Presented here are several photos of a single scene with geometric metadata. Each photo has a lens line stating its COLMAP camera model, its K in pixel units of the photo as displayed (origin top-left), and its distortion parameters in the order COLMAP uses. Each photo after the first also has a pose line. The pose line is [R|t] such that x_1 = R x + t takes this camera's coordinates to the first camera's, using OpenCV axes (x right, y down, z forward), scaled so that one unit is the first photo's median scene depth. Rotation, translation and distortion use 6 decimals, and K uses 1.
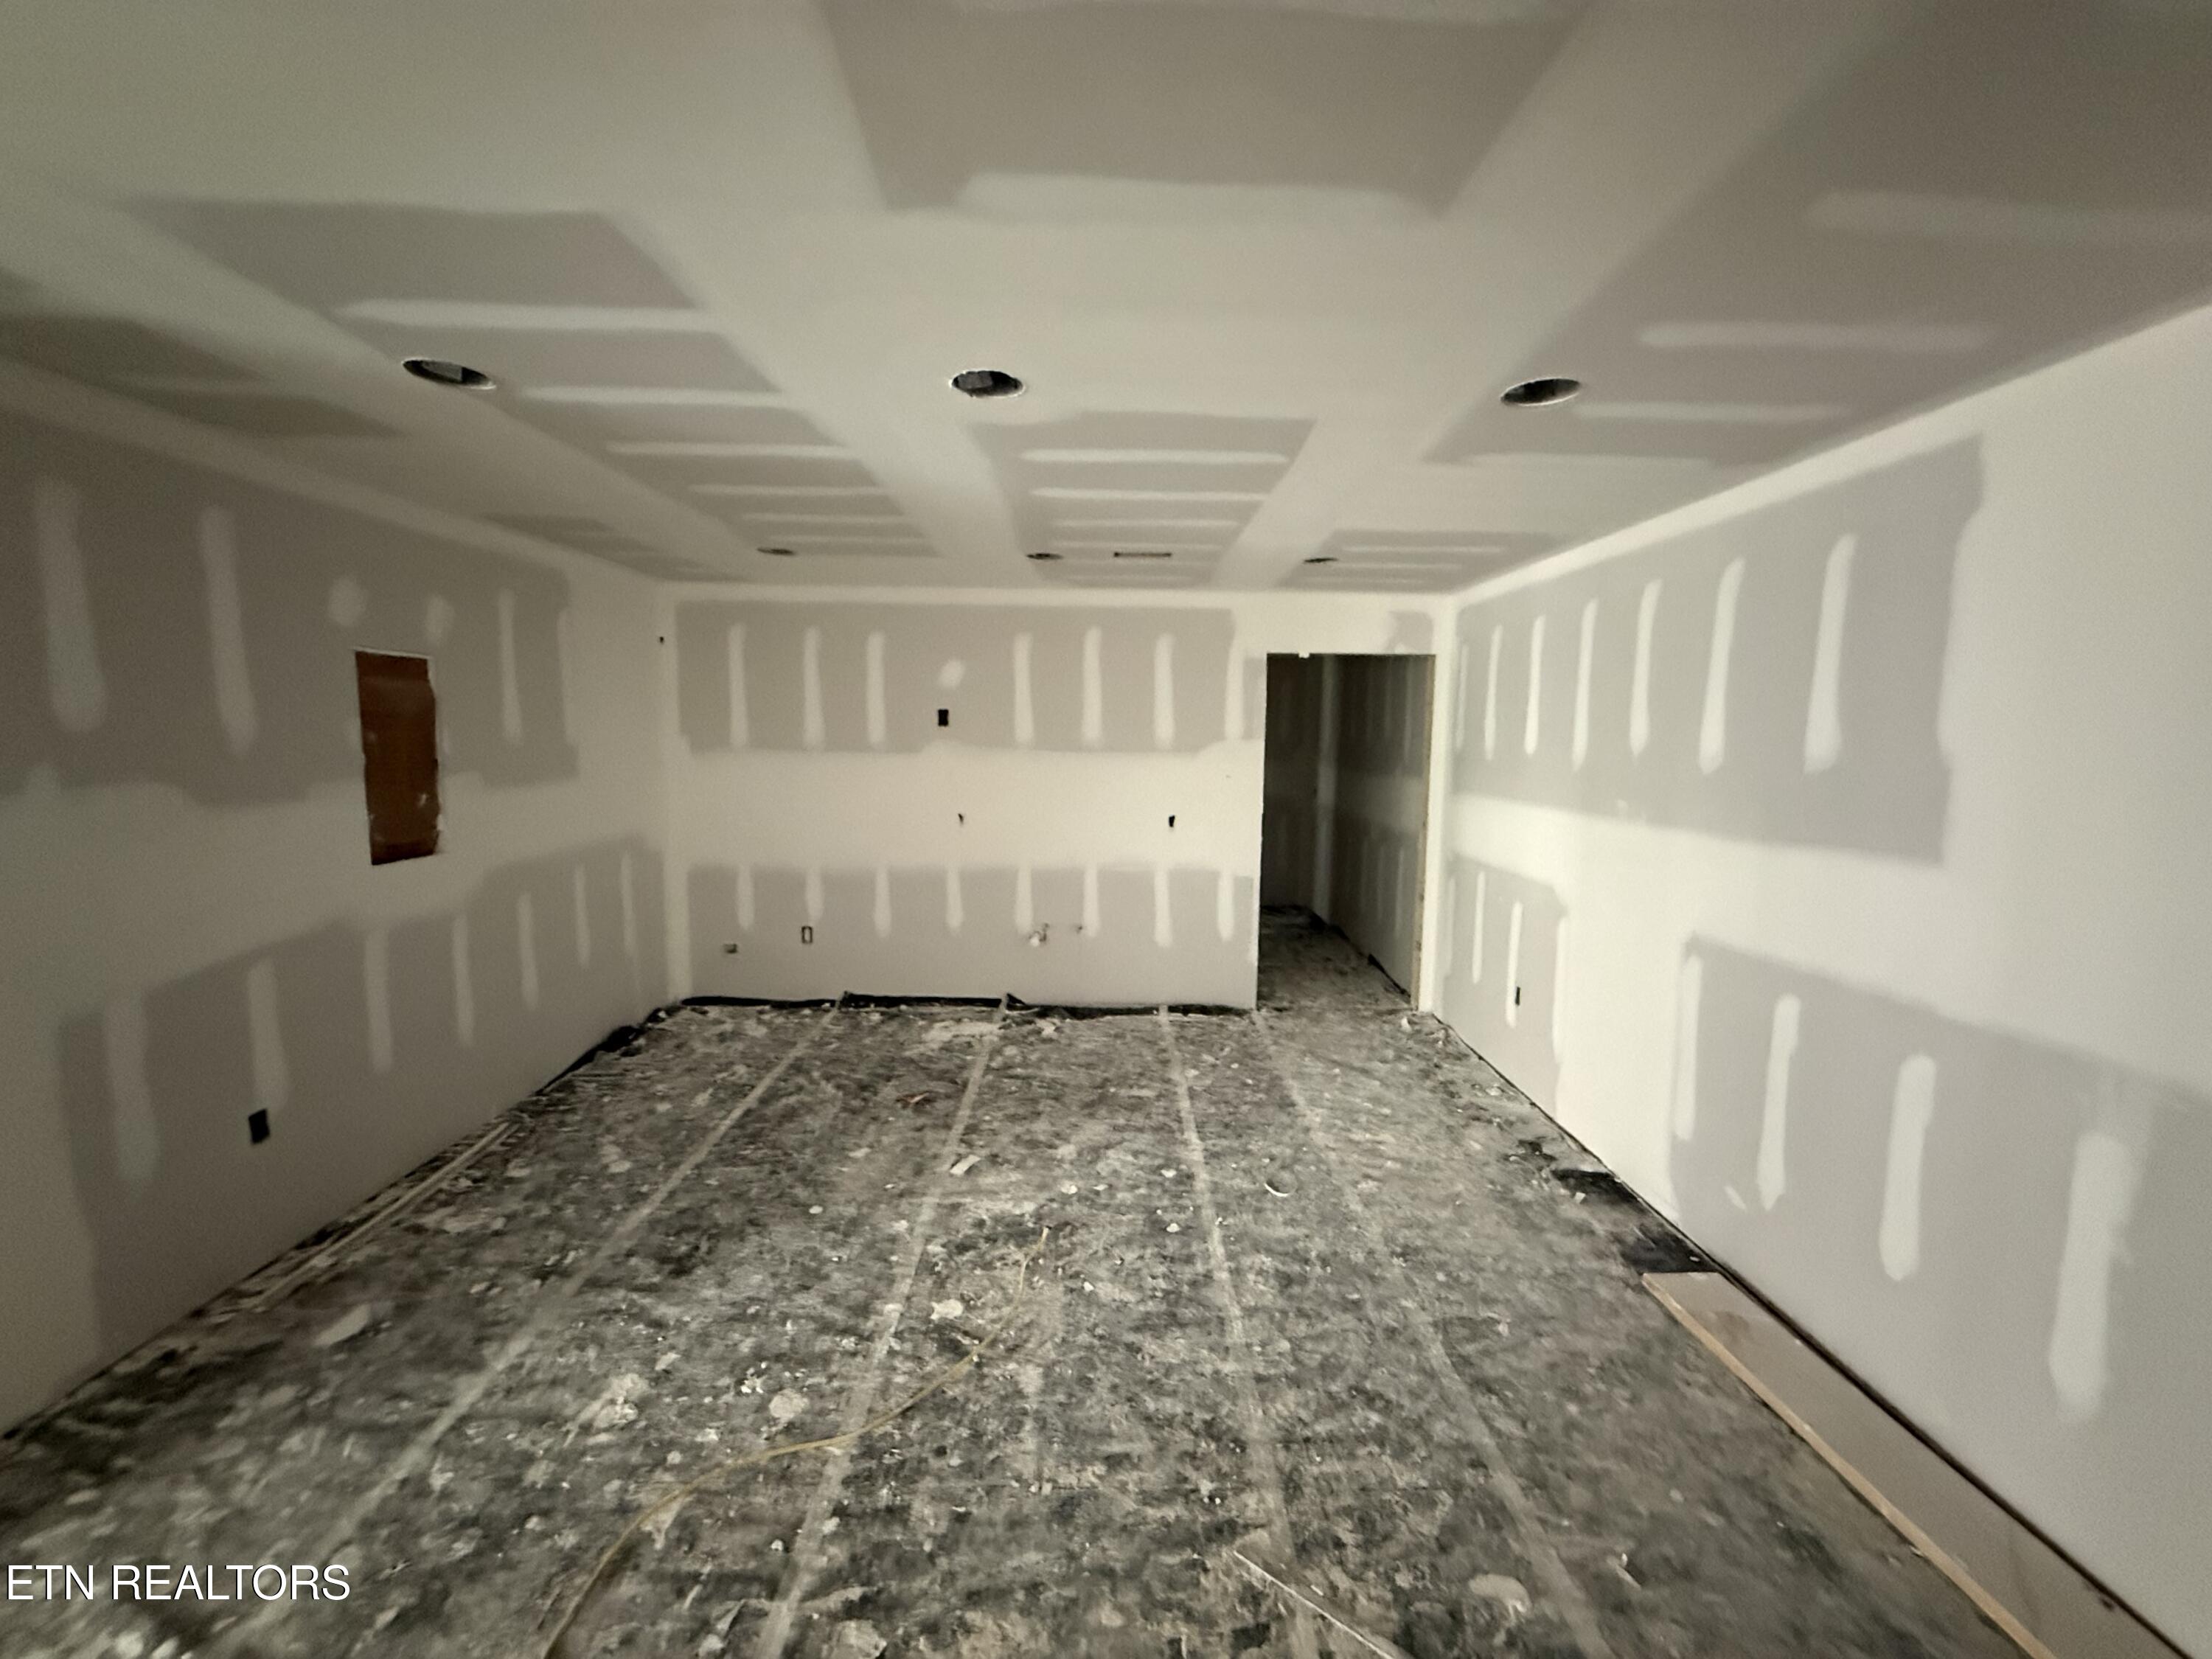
lens RADIAL K [[882.7, 0, 1102.7], [0, 882.7, 831.6], [0, 0, 1]] dist [0.000477, 0.000206]
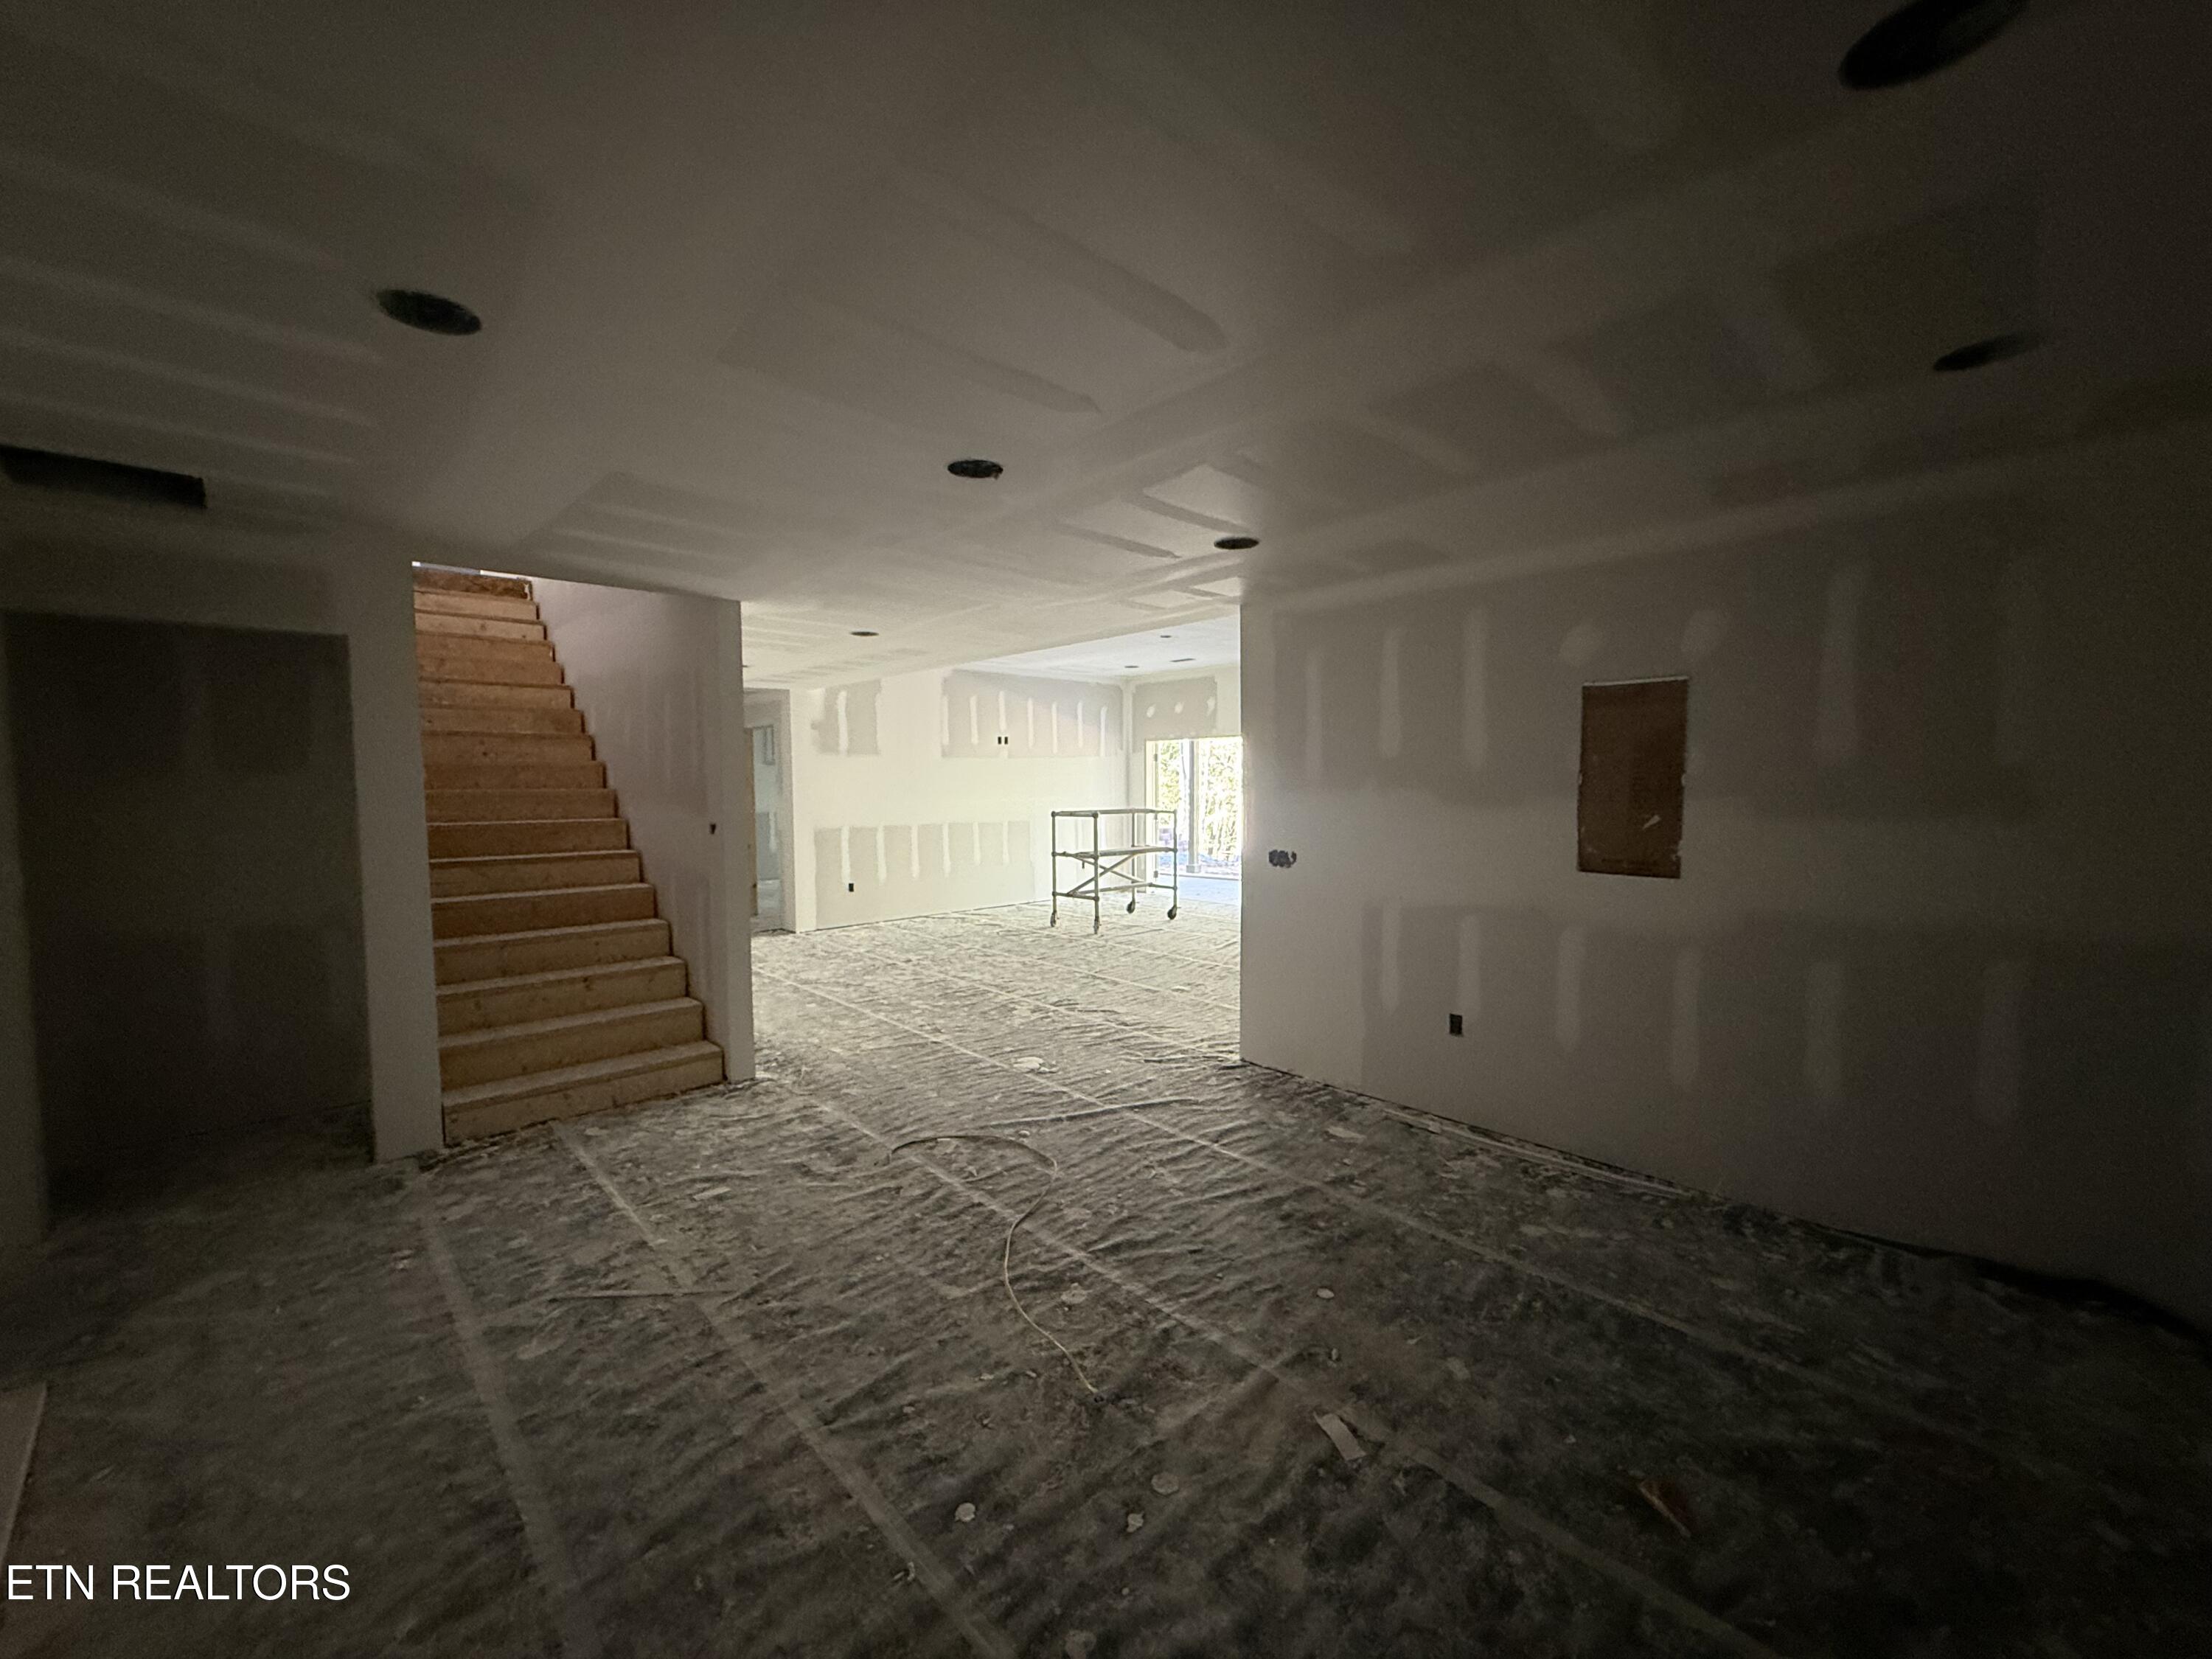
lens RADIAL K [[882.7, 0, 1102.7], [0, 882.7, 831.6], [0, 0, 1]] dist [0.000477, 0.000206]
pose [[-0.731917, 0.031182, -0.680680, 0.462970], [-0.082041, 0.987653, 0.133460, -0.131353], [0.676437, 0.153525, -0.720322, 1.587335]]
